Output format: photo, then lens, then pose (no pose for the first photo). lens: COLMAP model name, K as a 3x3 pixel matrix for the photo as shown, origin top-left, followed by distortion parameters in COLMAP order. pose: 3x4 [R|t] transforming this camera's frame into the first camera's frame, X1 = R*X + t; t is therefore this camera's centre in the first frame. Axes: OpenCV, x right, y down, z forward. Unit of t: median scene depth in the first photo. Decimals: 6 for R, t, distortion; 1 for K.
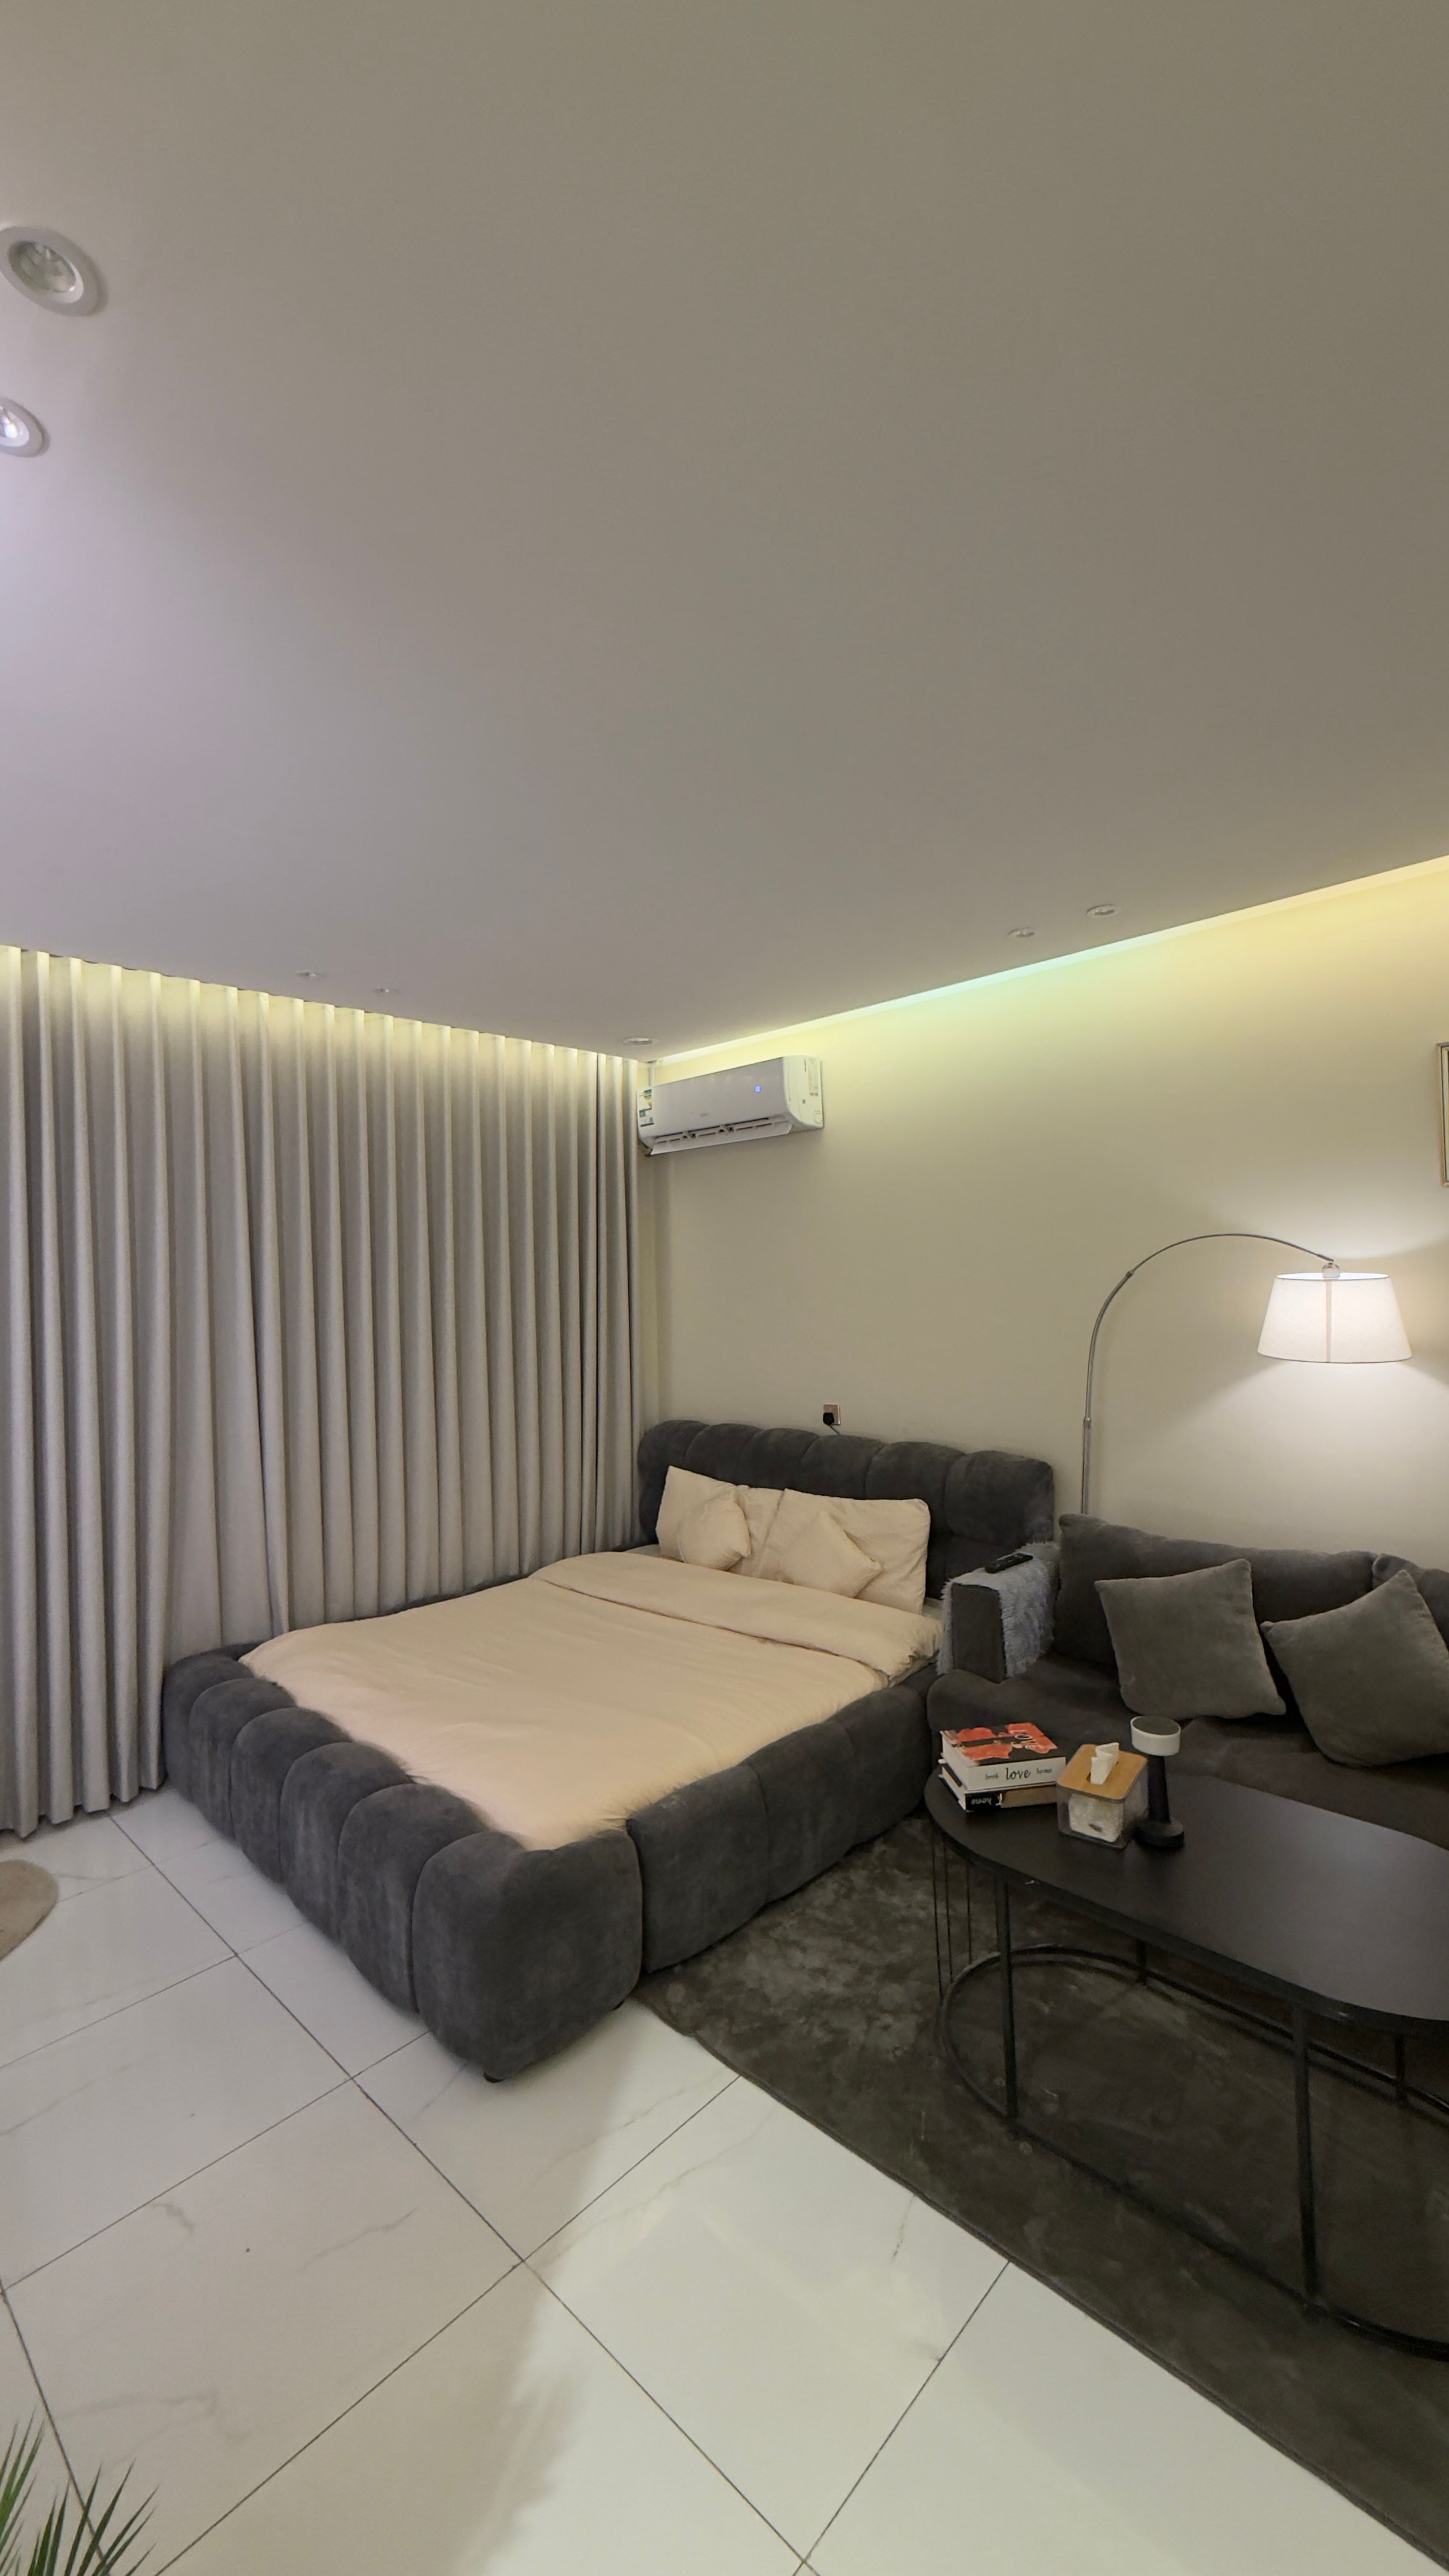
lens RADIAL K [[1019.2, 0, 716.7], [0, 1019.2, 1260.8], [0, 0, 1]] dist [-0.051687, 0.000184]
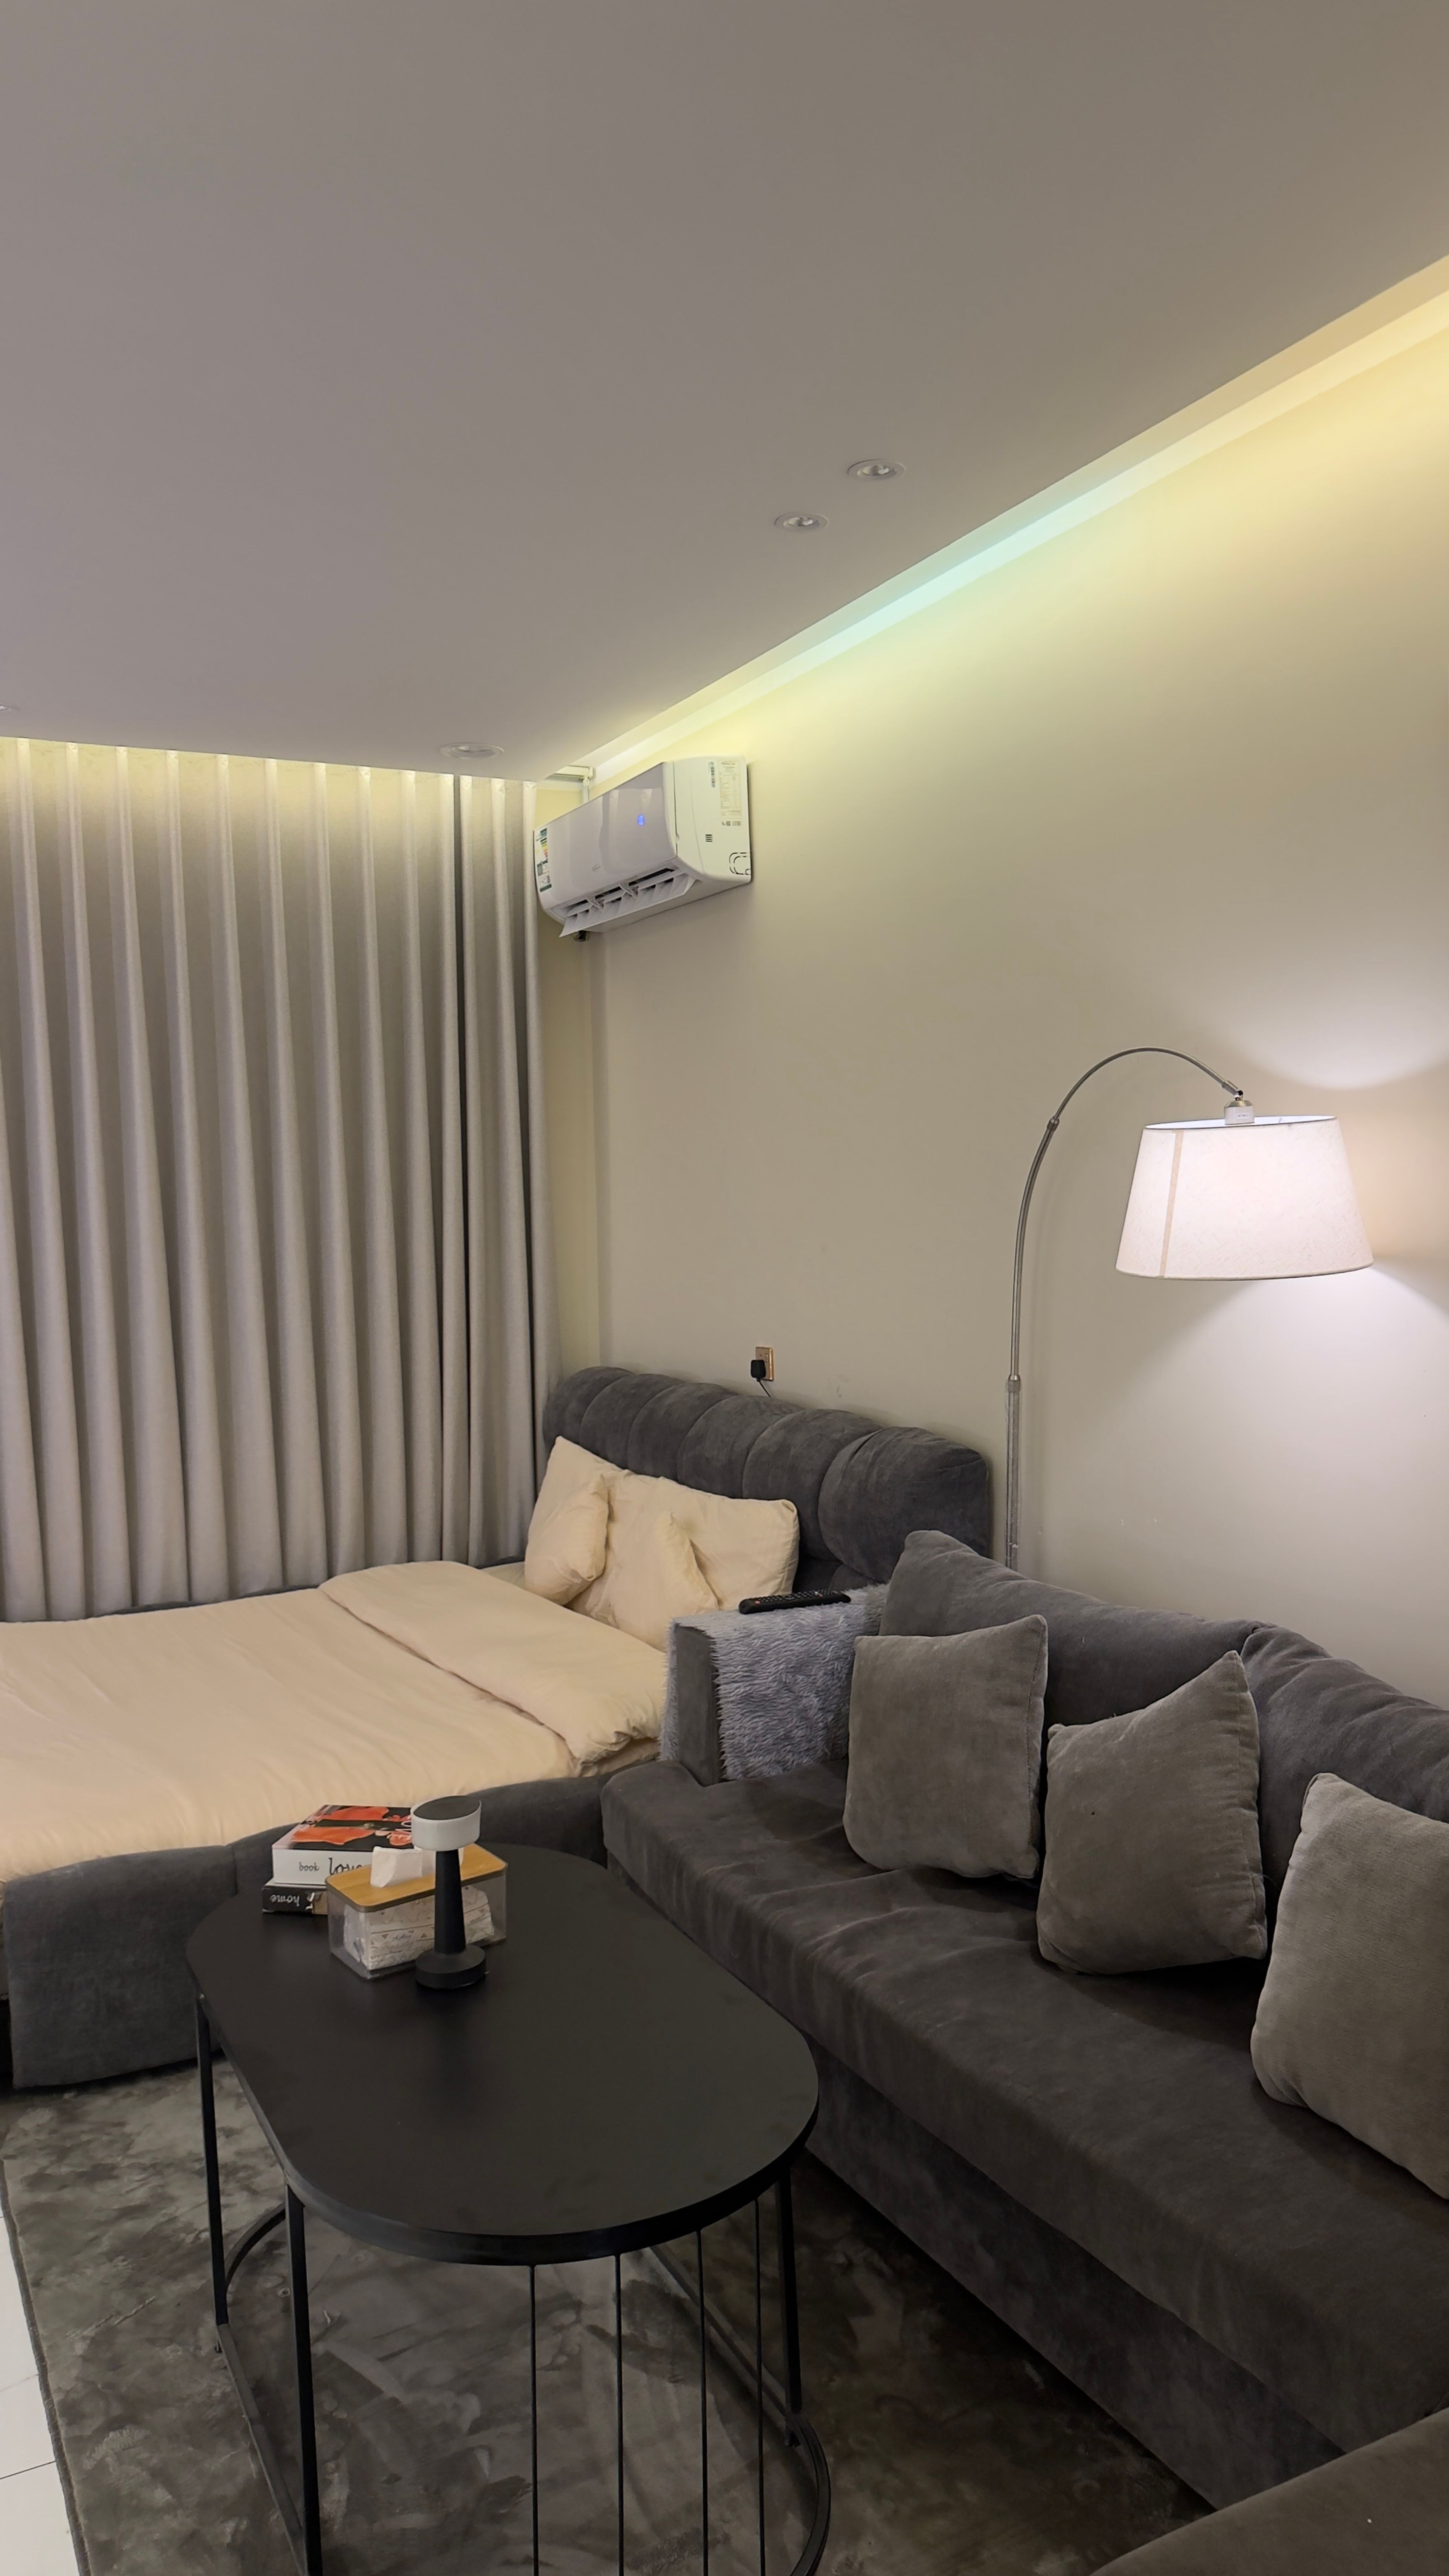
lens RADIAL K [[1781.5, 0, 724.5], [0, 1781.5, 1288.0], [0, 0, 1]] dist [0.005779, -0.119661]
pose [[0.953723, 0.020037, -0.300018, 0.418164], [0.008195, 0.995674, 0.092550, 0.009240], [0.300575, -0.090726, 0.949433, -0.006682]]
